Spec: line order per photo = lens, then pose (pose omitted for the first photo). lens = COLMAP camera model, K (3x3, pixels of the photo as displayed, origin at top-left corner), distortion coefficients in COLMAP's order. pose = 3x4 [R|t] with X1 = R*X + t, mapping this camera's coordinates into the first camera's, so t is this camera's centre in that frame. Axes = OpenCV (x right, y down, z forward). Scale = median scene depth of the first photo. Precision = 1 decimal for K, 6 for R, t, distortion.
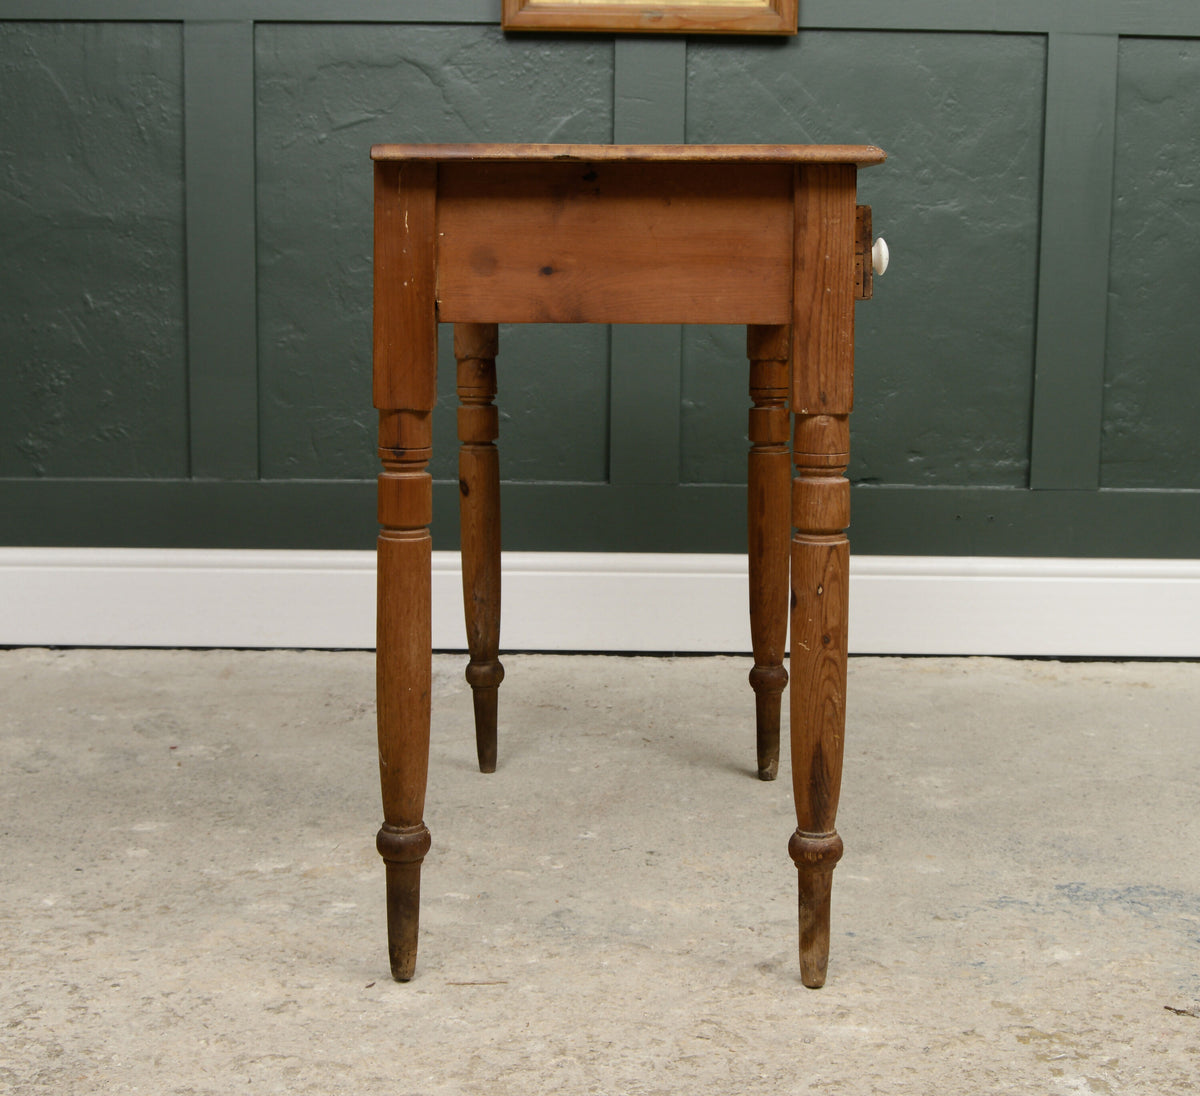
lens RADIAL K [[2396.1, 0, 654.3], [0, 2396.1, 564.2], [0, 0, 1]] dist [-0.061576, 0.000000]
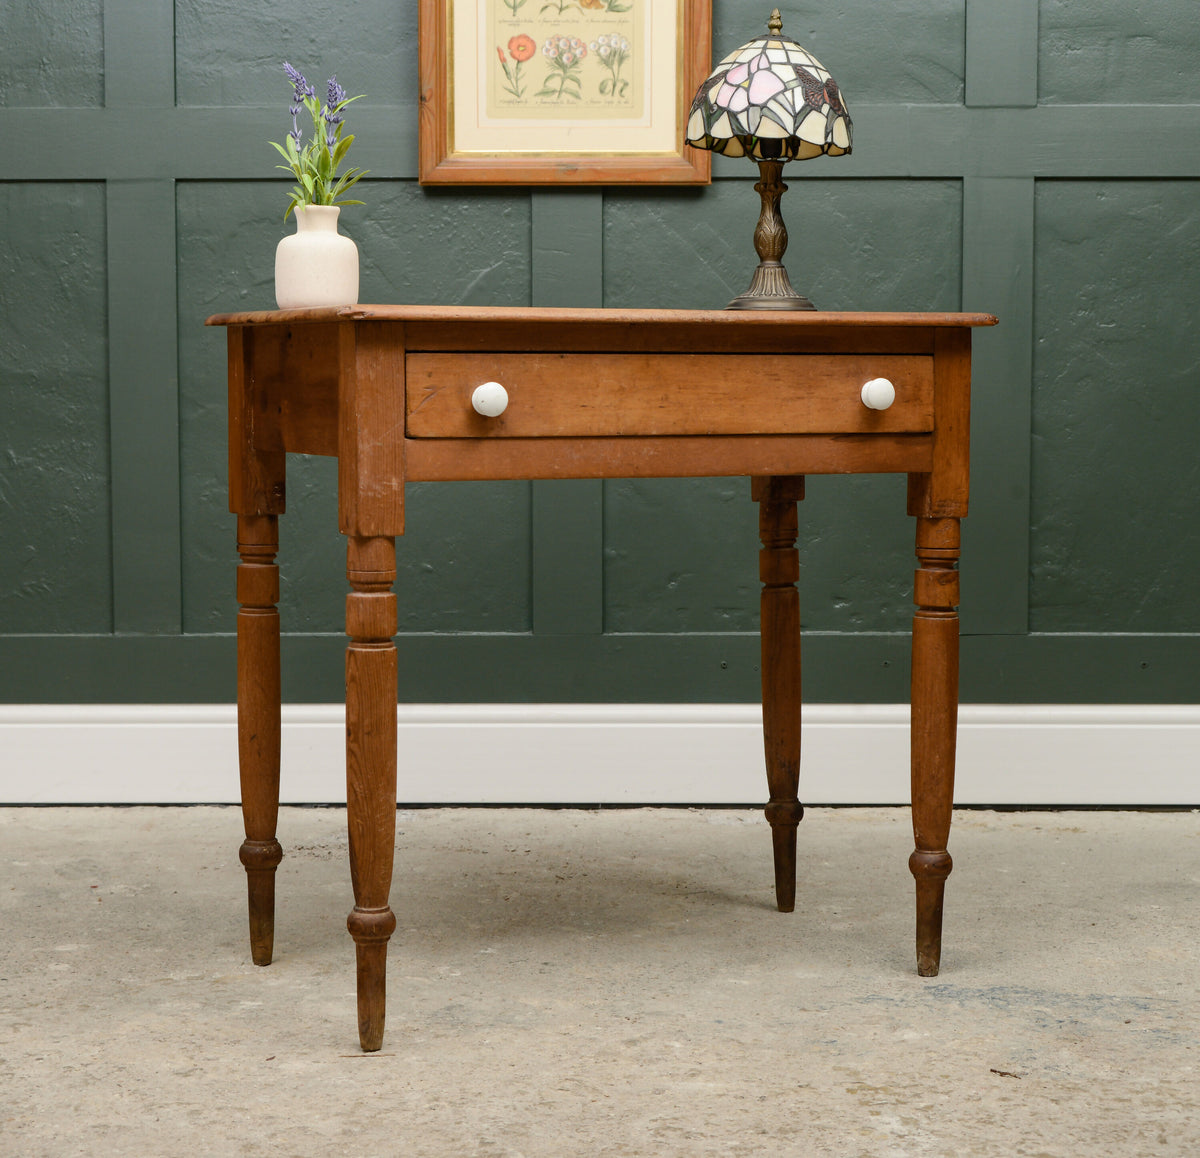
lens RADIAL K [[3238.1, 0, 603.5], [0, 3238.1, 570.2], [0, 0, 1]] dist [0.087686, 0.000000]
pose [[0.998974, -0.012497, -0.043525, 0.071556], [0.008753, 0.996329, -0.085154, 0.056593], [0.044430, 0.084686, 0.995417, -0.350728]]
